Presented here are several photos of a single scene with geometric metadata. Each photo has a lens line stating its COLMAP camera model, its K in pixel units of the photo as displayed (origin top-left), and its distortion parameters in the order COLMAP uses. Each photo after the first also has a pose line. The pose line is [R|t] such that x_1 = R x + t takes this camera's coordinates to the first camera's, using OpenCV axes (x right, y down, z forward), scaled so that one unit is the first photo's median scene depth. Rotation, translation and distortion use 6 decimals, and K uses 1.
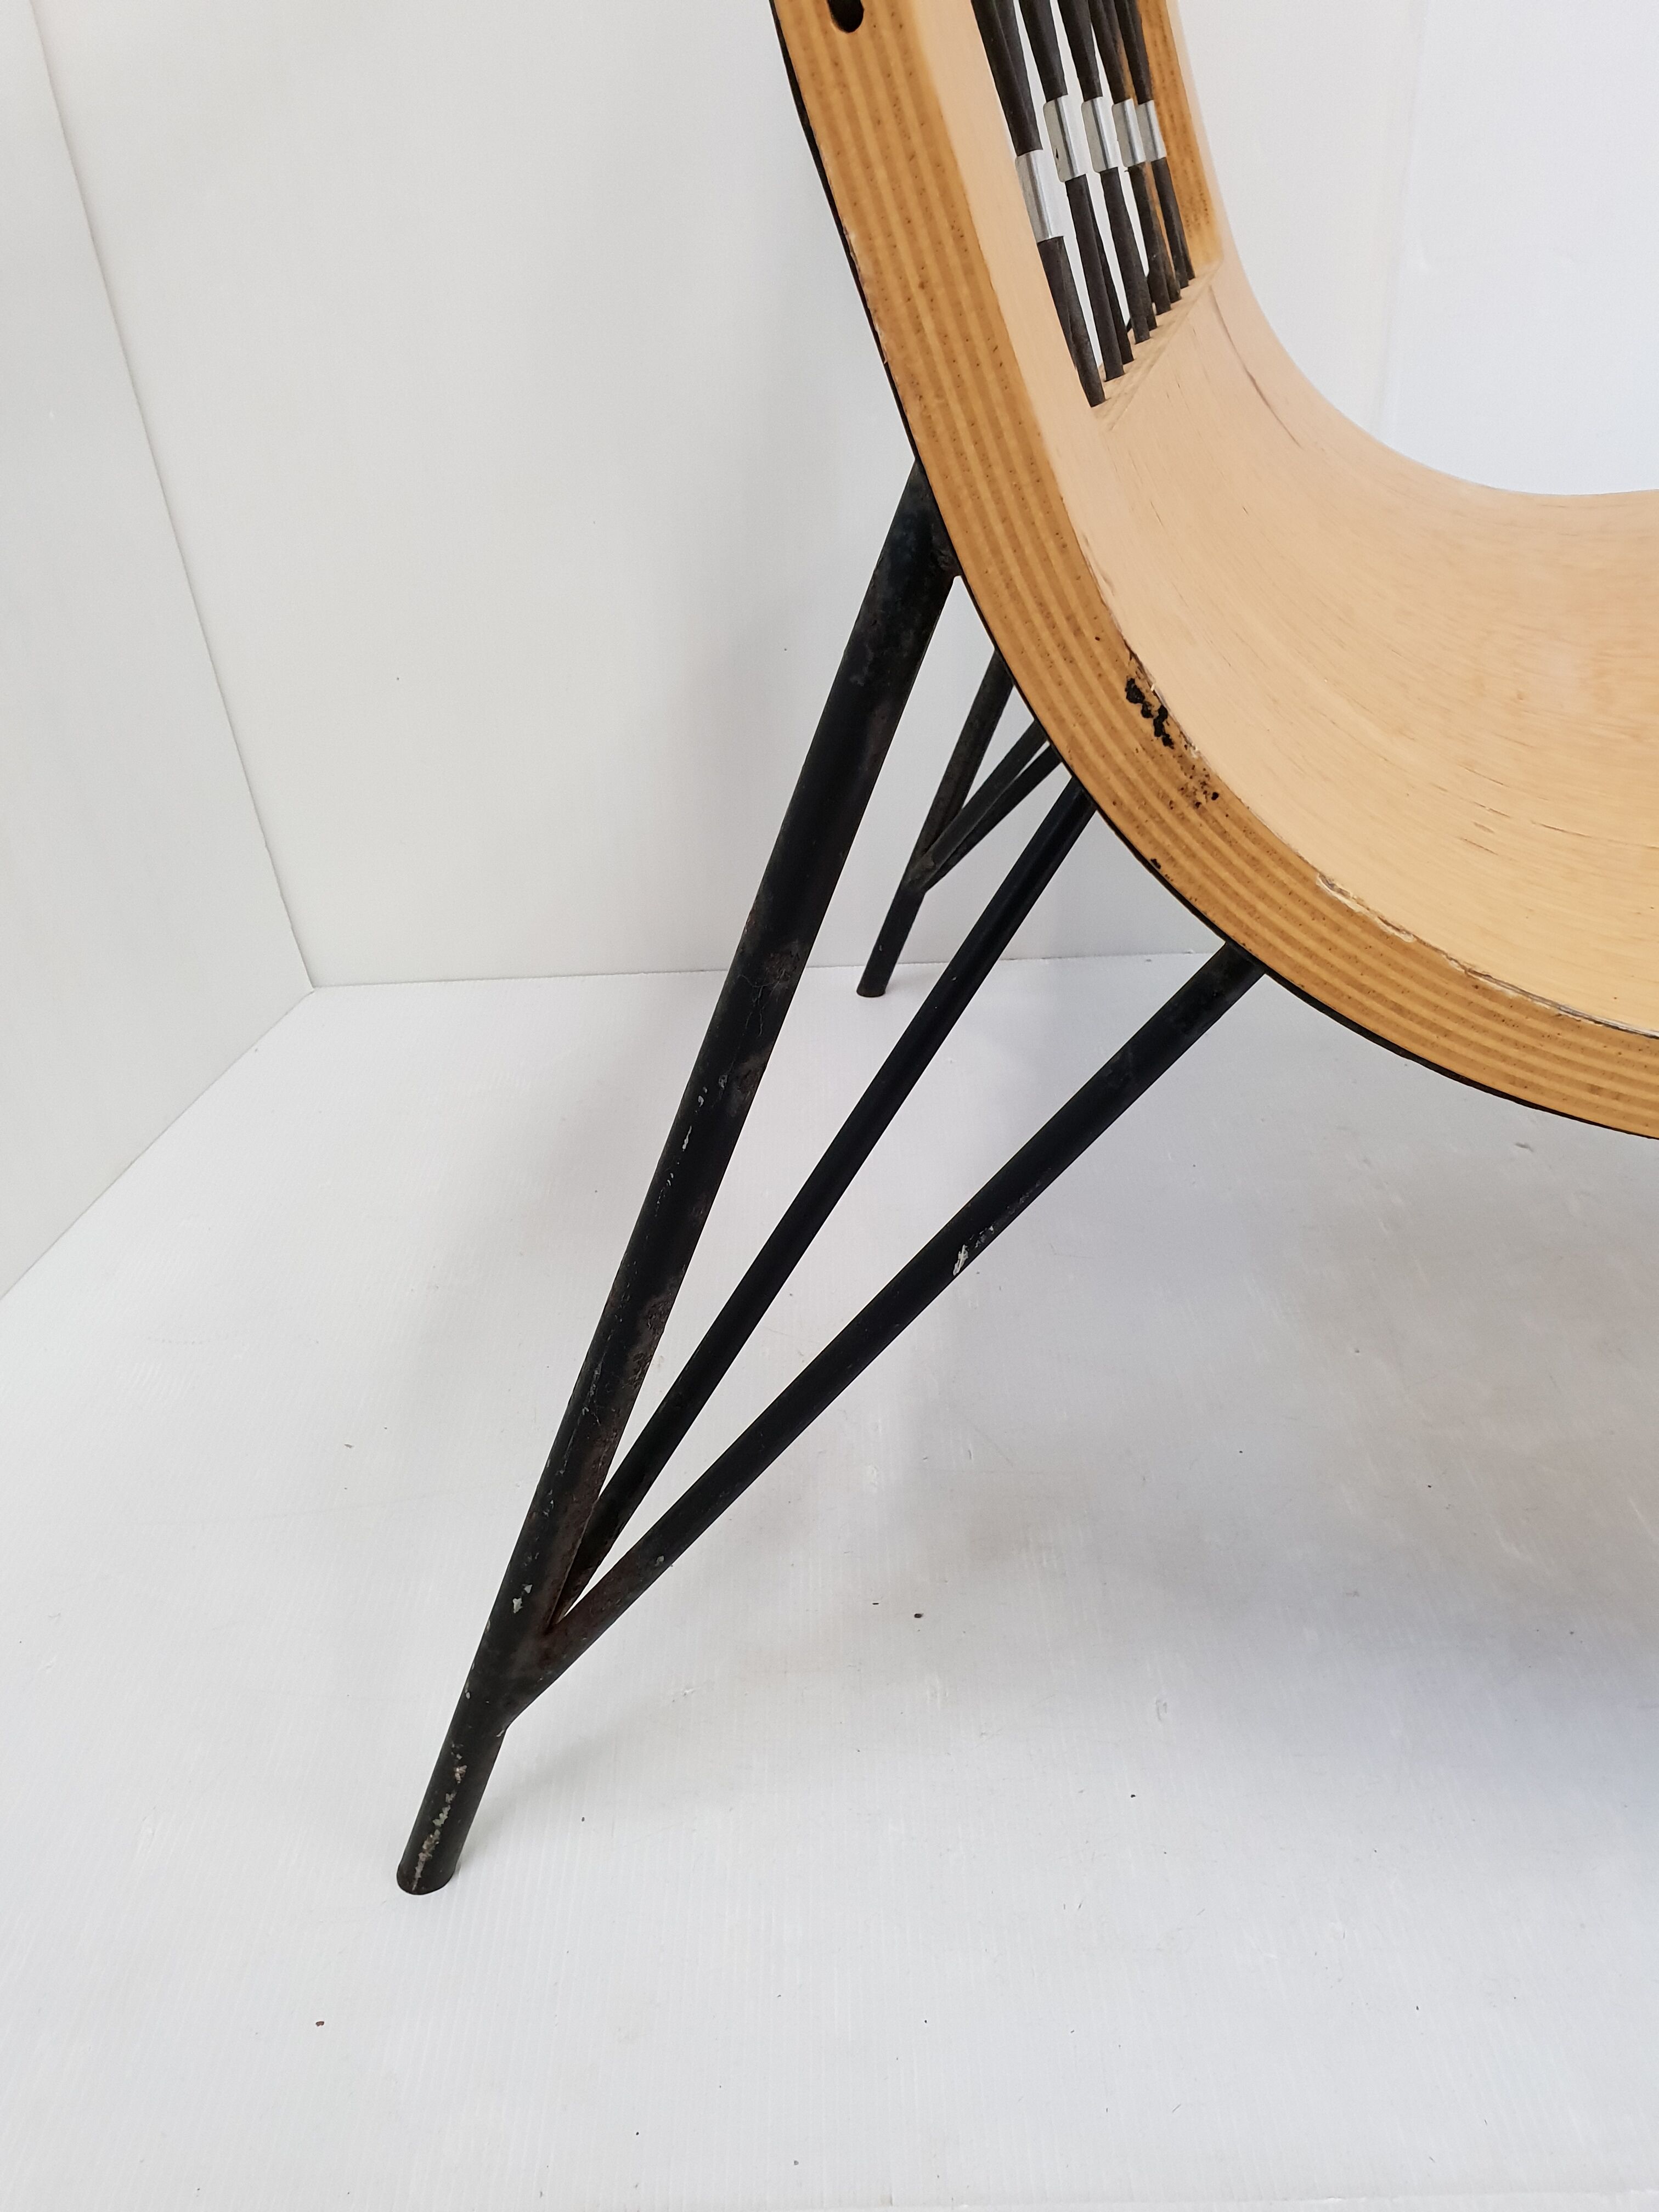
lens RADIAL K [[1712.6, 0, 830.3], [0, 1712.6, 1106.8], [0, 0, 1]] dist [0.061593, -0.048807]
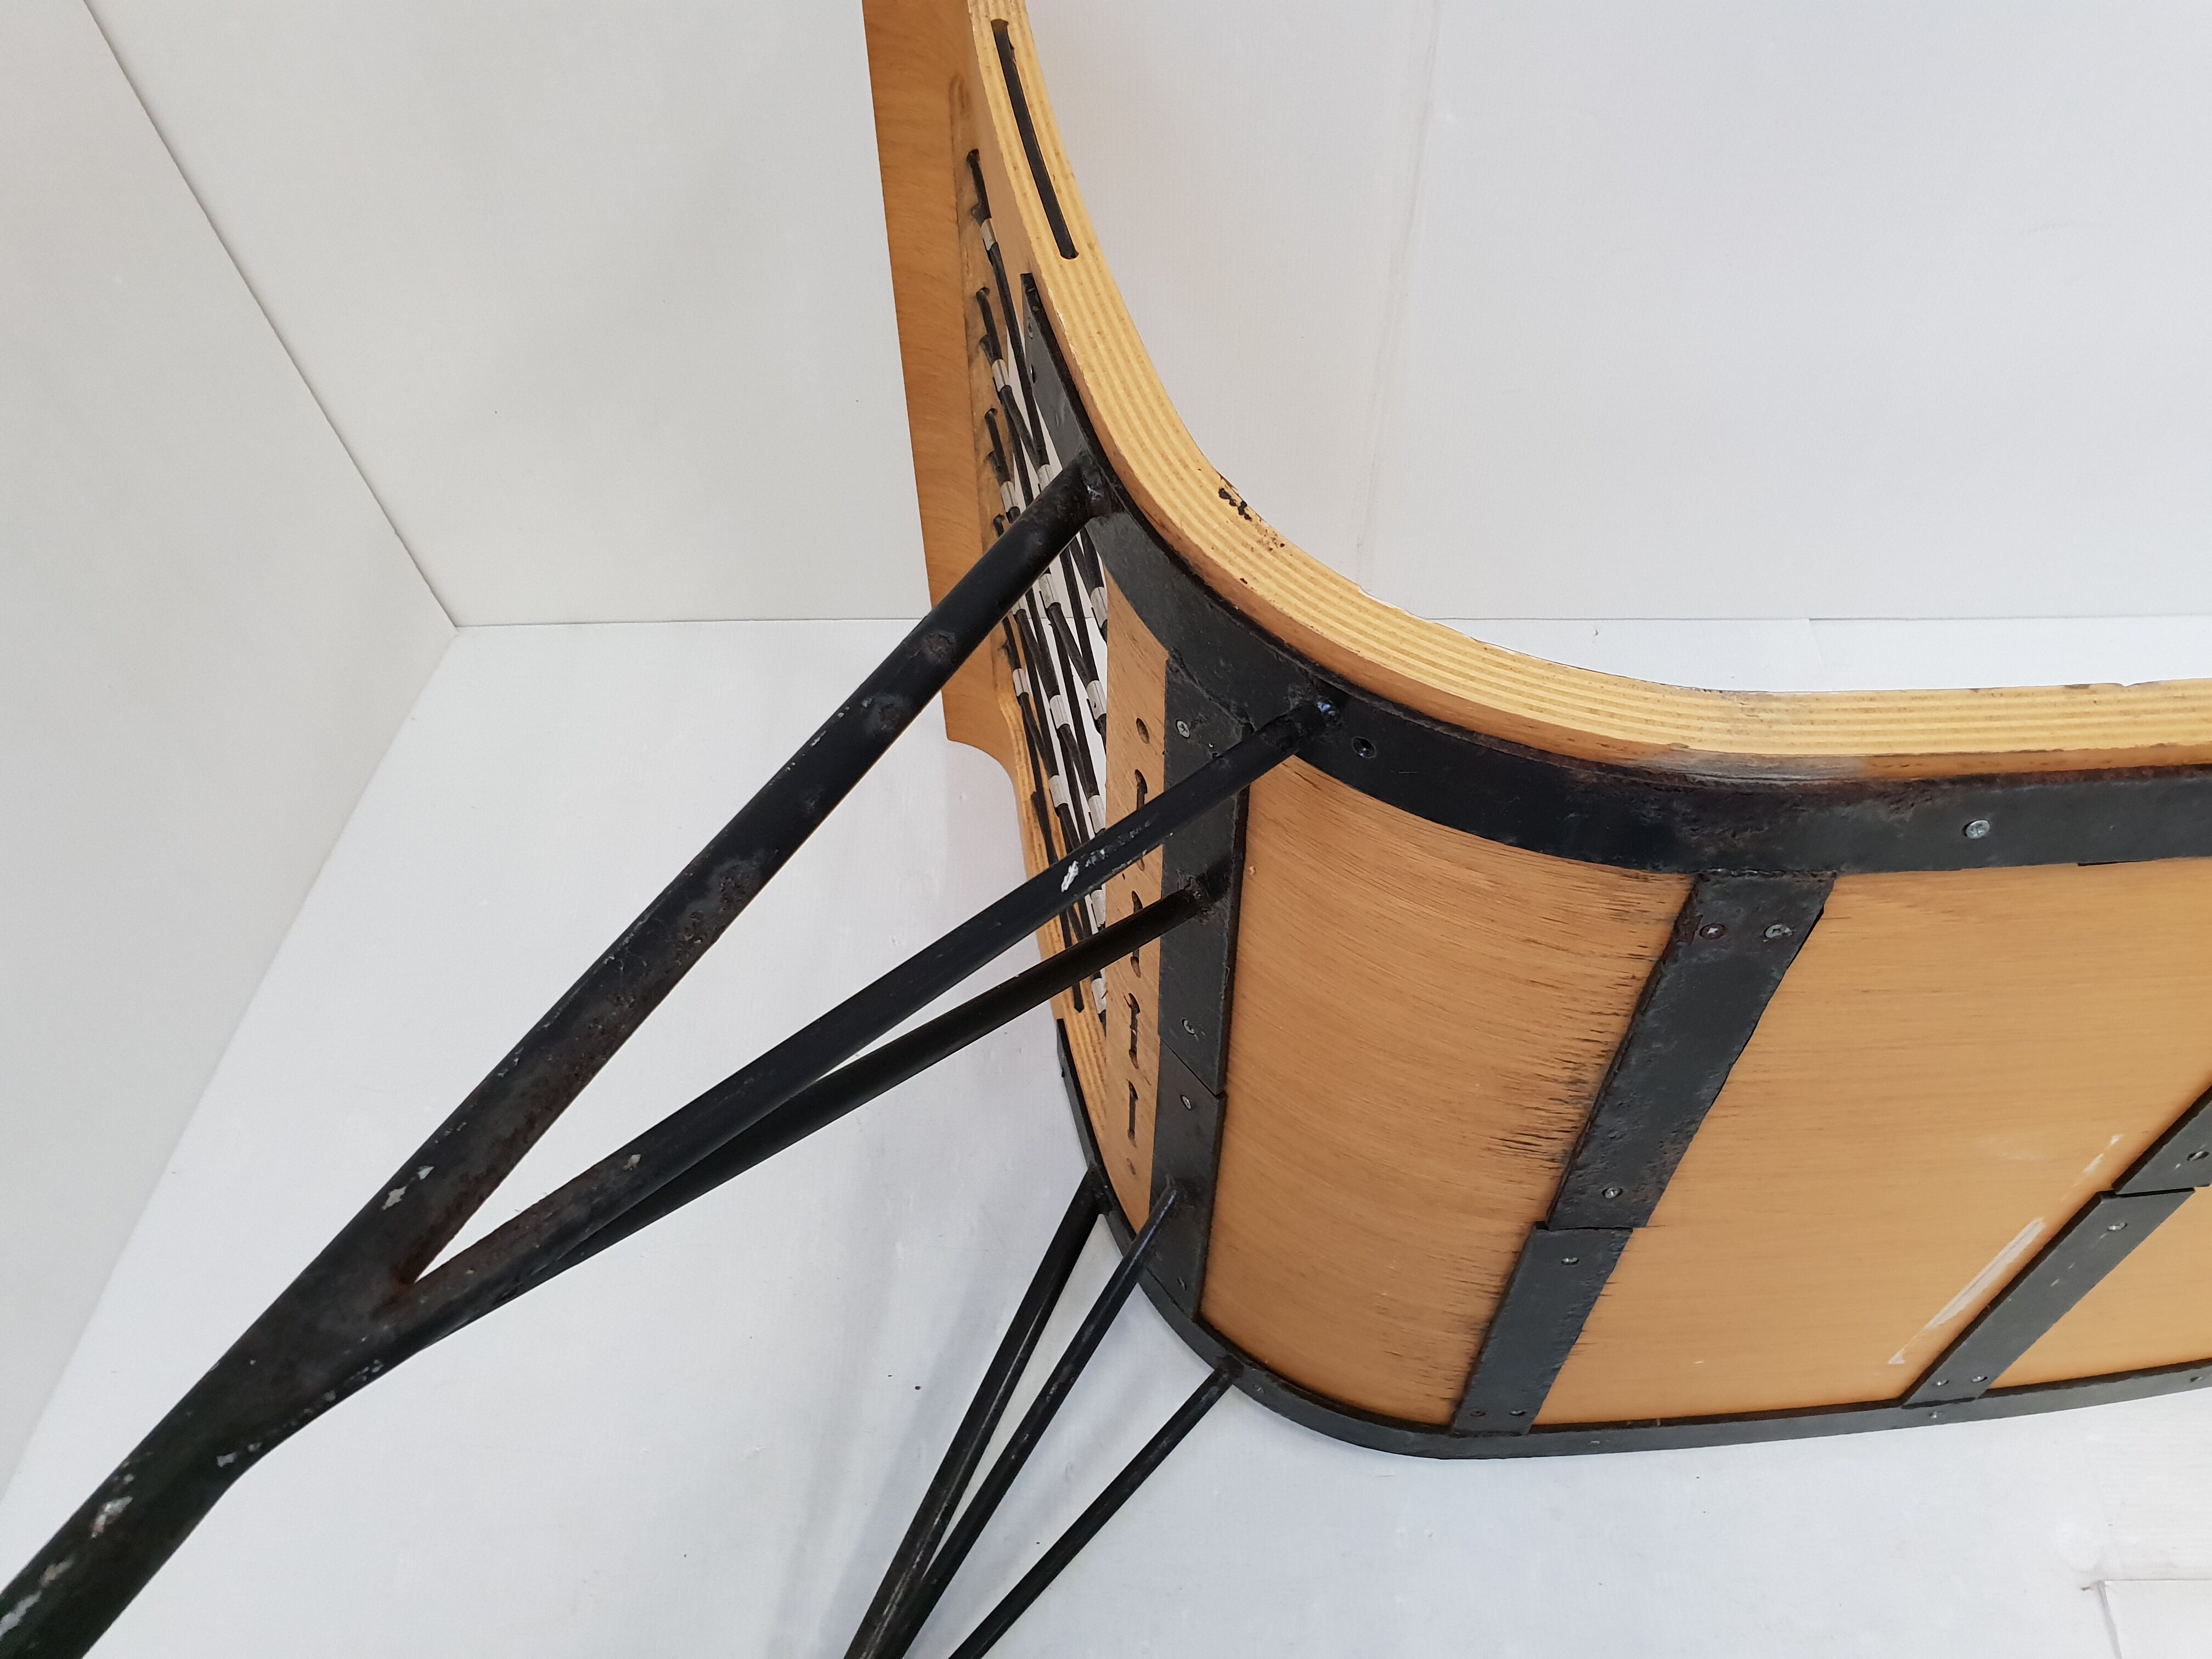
lens RADIAL K [[1712.6, 0, 1112.0], [0, 1712.6, 843.9], [0, 0, 1]] dist [0.061593, -0.048807]
pose [[0.992917, -0.058194, 0.103587, -0.070717], [0.050673, 0.995984, 0.073813, -0.043802], [-0.107466, -0.068041, 0.991878, -0.374538]]
